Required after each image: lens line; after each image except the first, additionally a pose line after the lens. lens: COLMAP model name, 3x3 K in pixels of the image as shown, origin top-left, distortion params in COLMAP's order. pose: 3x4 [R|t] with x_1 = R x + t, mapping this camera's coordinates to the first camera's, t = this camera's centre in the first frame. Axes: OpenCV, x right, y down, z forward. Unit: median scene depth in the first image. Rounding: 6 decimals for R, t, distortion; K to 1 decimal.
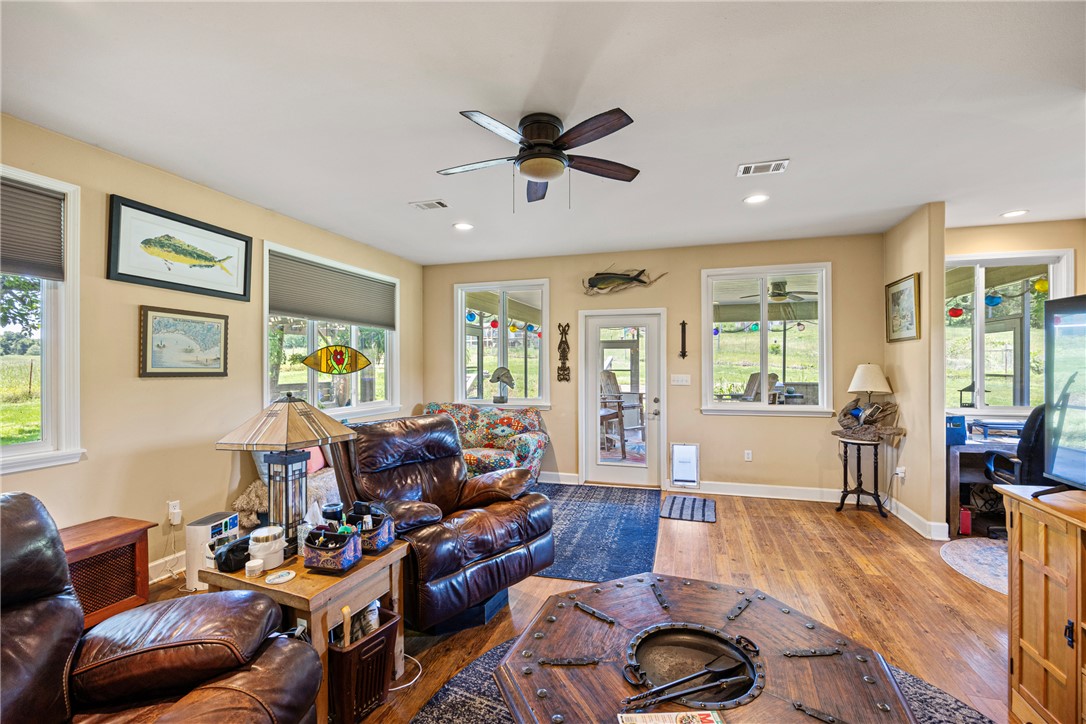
lens RADIAL K [[483.0, 0, 543.0], [0, 483.0, 362.0], [0, 0, 1]] dist [-0.000704, -0.000001]
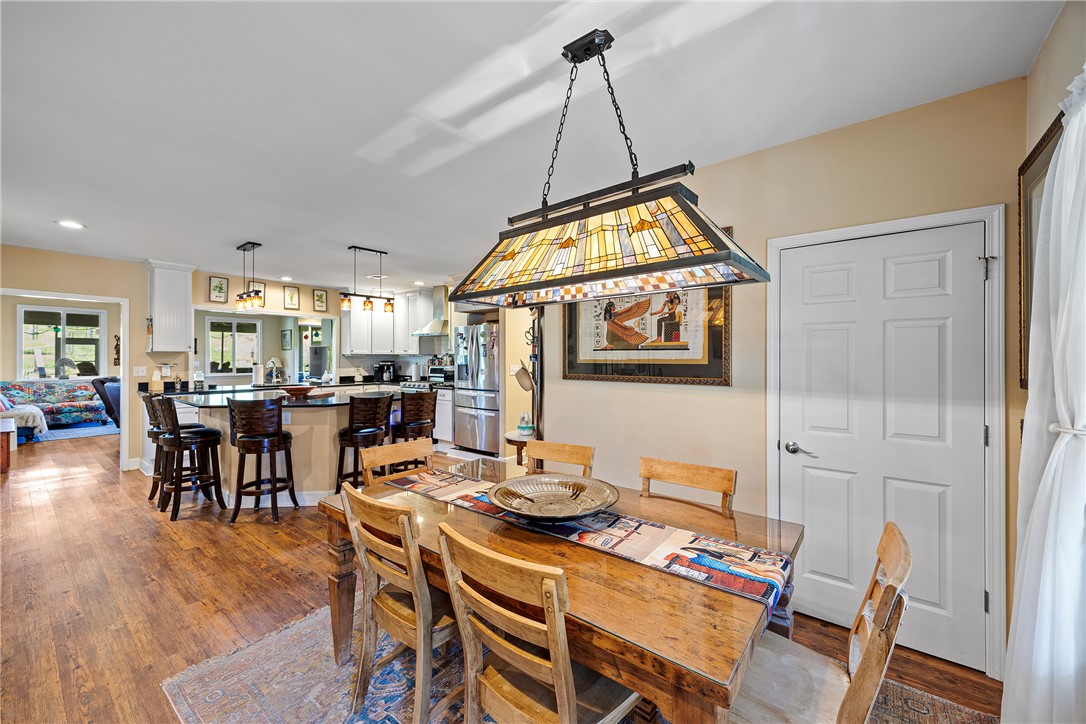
lens RADIAL K [[426.4, 0, 543.4], [0, 426.4, 358.1], [0, 0, 1]] dist [0.001372, -0.000282]
pose [[0.374298, 0.001830, 0.927307, -1.003179], [-0.017775, 0.999828, 0.005201, -0.031237], [-0.927138, -0.018430, 0.374266, -1.323632]]
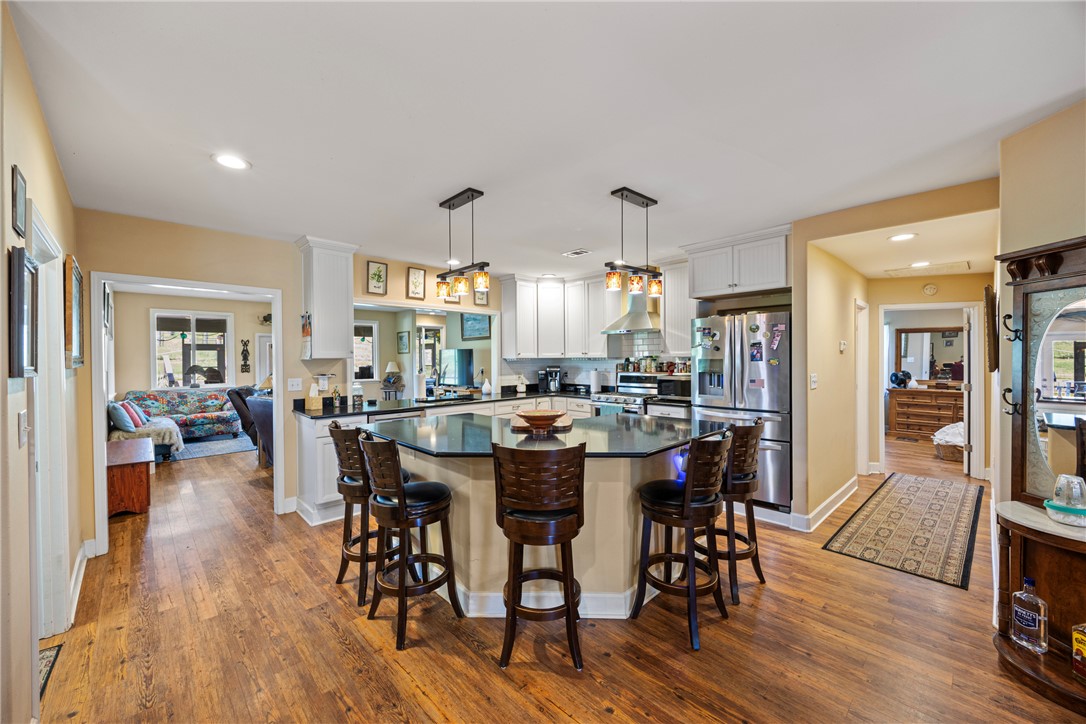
lens RADIAL K [[417.9, 0, 545.5], [0, 417.9, 362.4], [0, 0, 1]] dist [0.001976, -0.000413]
pose [[0.489203, -0.011825, 0.872090, -0.855234], [-0.006440, 0.999832, 0.017169, -0.034437], [-0.872146, -0.014016, 0.489045, -0.798775]]
